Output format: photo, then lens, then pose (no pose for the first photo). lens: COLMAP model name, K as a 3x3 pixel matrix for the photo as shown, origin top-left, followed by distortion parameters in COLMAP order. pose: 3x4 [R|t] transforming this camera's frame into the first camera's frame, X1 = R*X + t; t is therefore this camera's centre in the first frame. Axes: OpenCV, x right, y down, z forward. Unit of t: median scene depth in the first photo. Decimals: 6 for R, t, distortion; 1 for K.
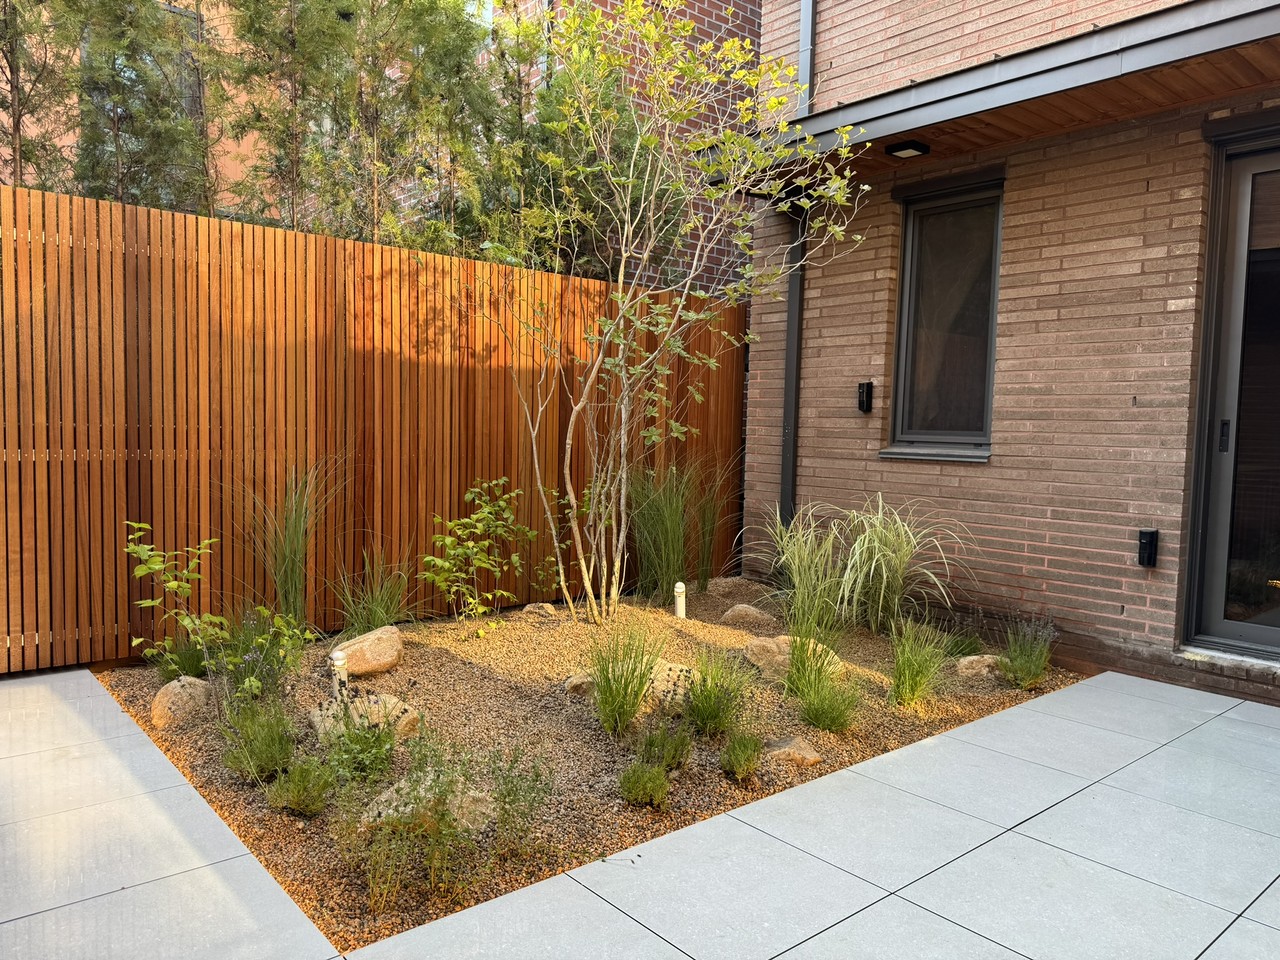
lens RADIAL K [[920.3, 0, 637.5], [0, 920.3, 484.1], [0, 0, 1]] dist [0.032372, -0.016559]
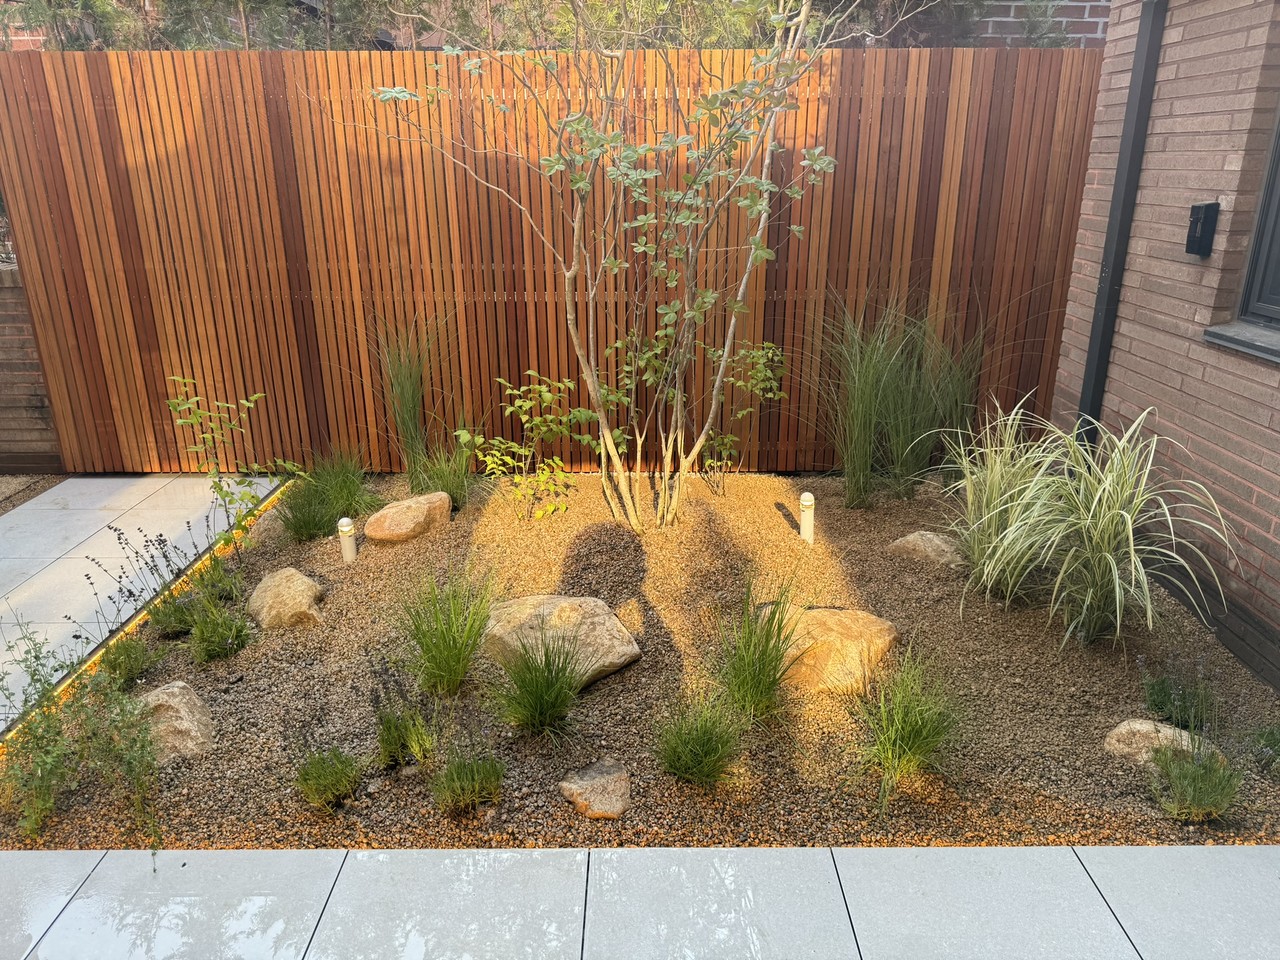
lens RADIAL K [[920.3, 0, 637.9], [0, 920.3, 479.5], [0, 0, 1]] dist [0.032372, -0.016559]
pose [[0.757151, 0.186569, -0.626030, 0.438140], [-0.018578, 0.964109, 0.264854, -0.107879], [0.652975, -0.188905, 0.733443, 0.374785]]
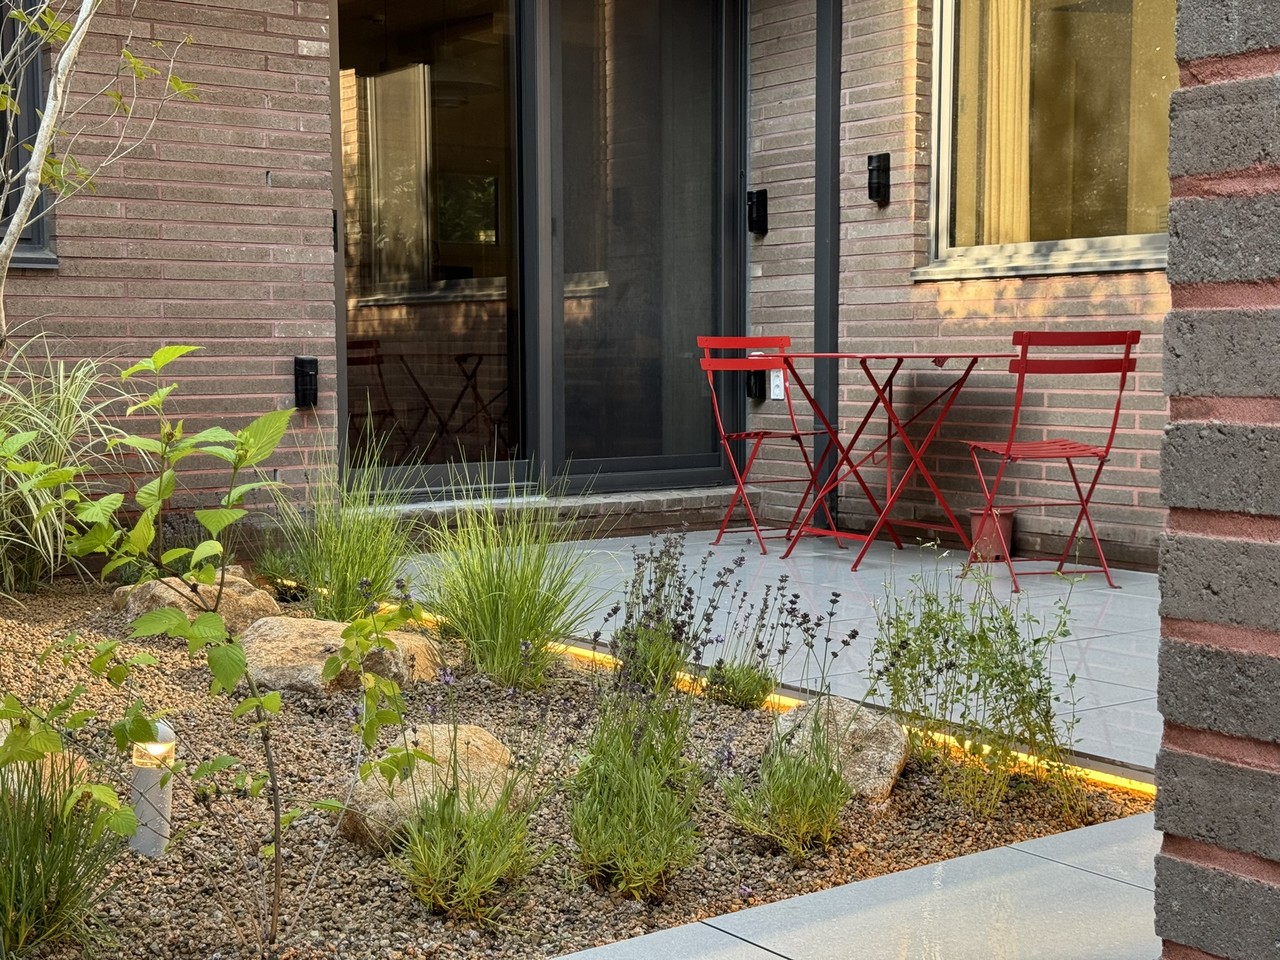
lens RADIAL K [[1800.9, 0, 640.3], [0, 1800.9, 481.5], [0, 0, 1]] dist [0.160309, 0.000000]
pose [[0.097101, -0.099597, 0.990279, -0.789832], [0.073647, 0.992972, 0.092647, 0.030910], [-0.992546, 0.063935, 0.103753, 0.557880]]
